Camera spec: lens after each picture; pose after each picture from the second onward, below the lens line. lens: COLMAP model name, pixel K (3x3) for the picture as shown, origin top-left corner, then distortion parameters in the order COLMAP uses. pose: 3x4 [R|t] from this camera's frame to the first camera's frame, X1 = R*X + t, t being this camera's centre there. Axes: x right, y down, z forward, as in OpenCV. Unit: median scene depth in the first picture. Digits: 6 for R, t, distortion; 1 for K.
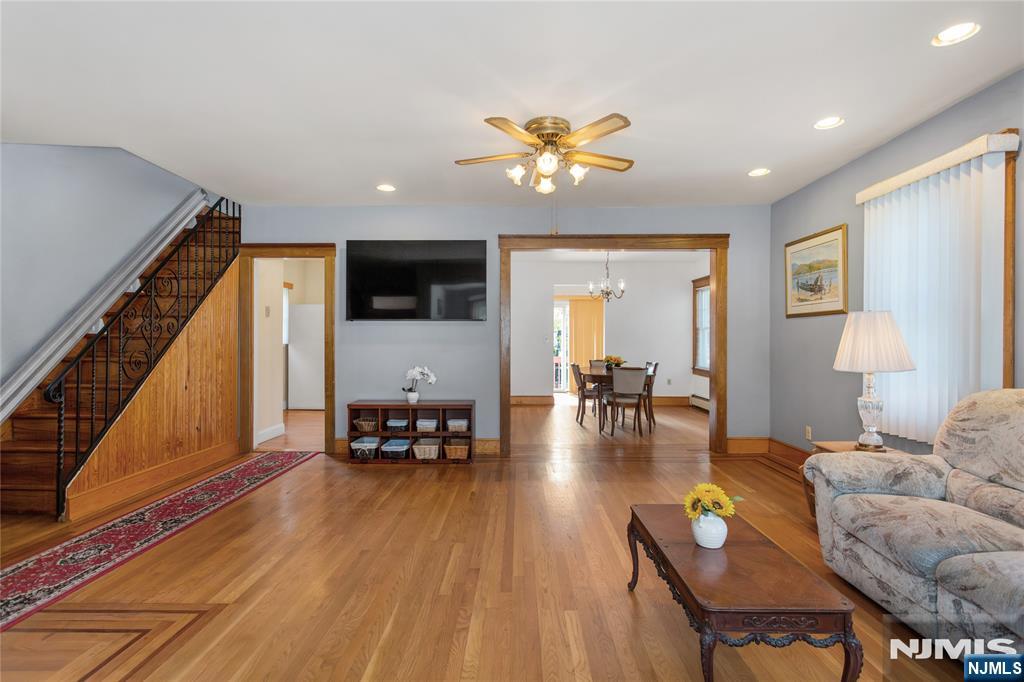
lens RADIAL K [[488.9, 0, 509.3], [0, 488.9, 336.7], [0, 0, 1]] dist [0.000214, 0.000851]
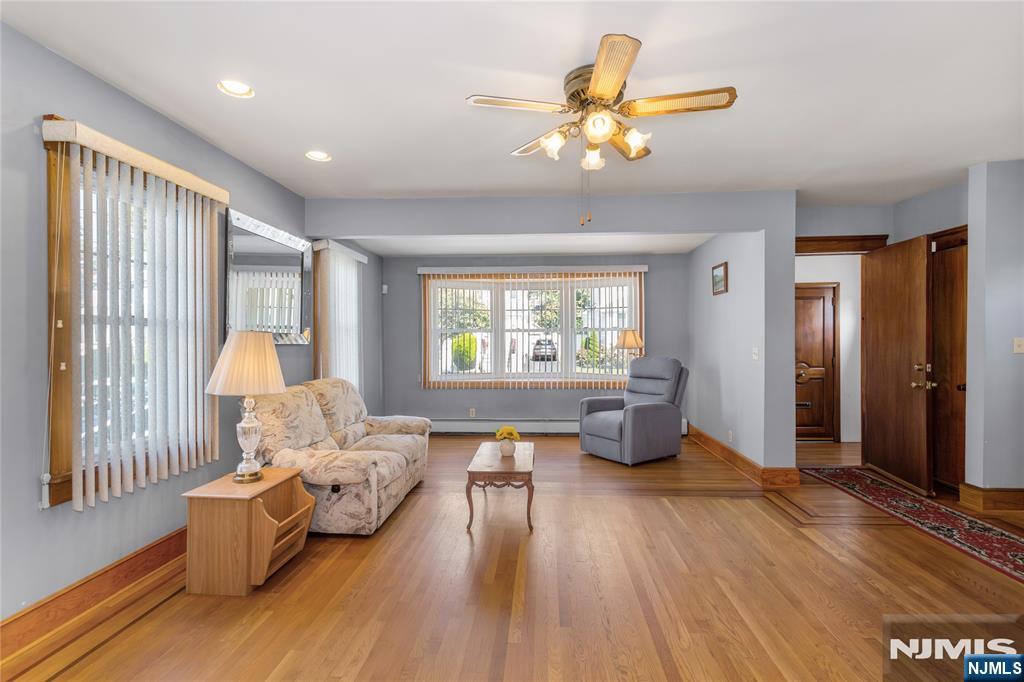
lens RADIAL K [[488.9, 0, 518.7], [0, 488.9, 332.4], [0, 0, 1]] dist [0.000214, 0.000851]
pose [[-0.999206, 0.001826, 0.039799, 0.133242], [0.001048, 0.999808, -0.019557, -0.021963], [-0.039827, -0.019500, -0.999016, 1.411913]]
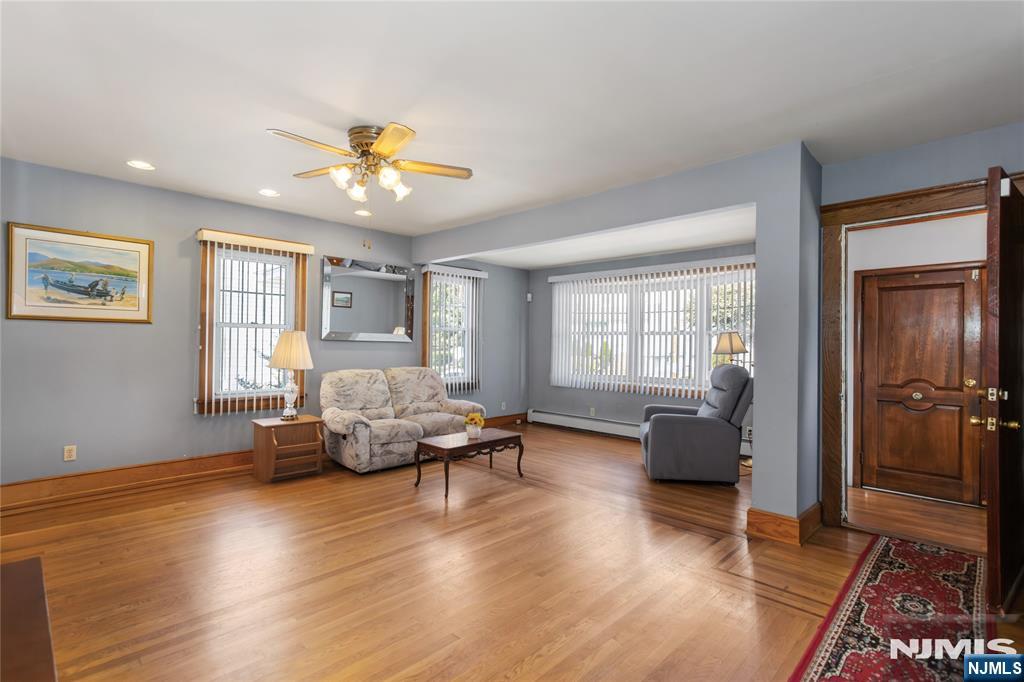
lens RADIAL K [[488.9, 0, 512.8], [0, 488.9, 332.7], [0, 0, 1]] dist [0.000214, 0.000851]
pose [[-0.721557, 0.000766, 0.692355, -0.642747], [-0.019858, 0.999565, -0.021802, -0.019033], [-0.692070, -0.029480, -0.721228, 1.209257]]
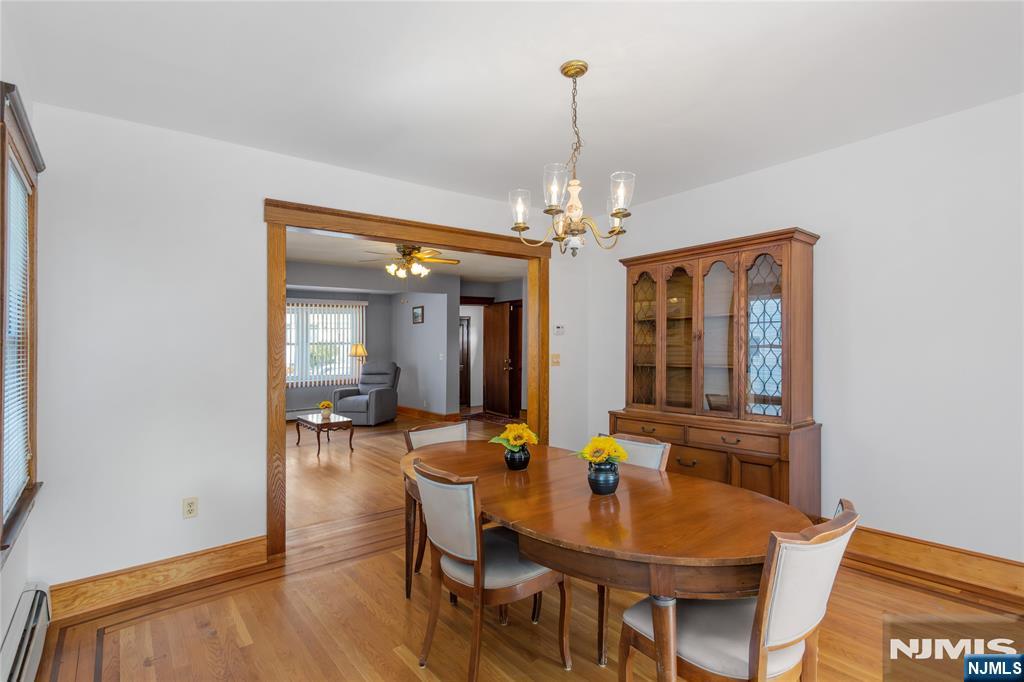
lens RADIAL K [[488.9, 0, 516.0], [0, 488.9, 344.3], [0, 0, 1]] dist [0.000214, 0.000851]
pose [[-0.777299, 0.007720, -0.629084, 0.700635], [0.017503, 0.999803, -0.009358, -0.023007], [0.628888, -0.018285, -0.777281, 2.110989]]
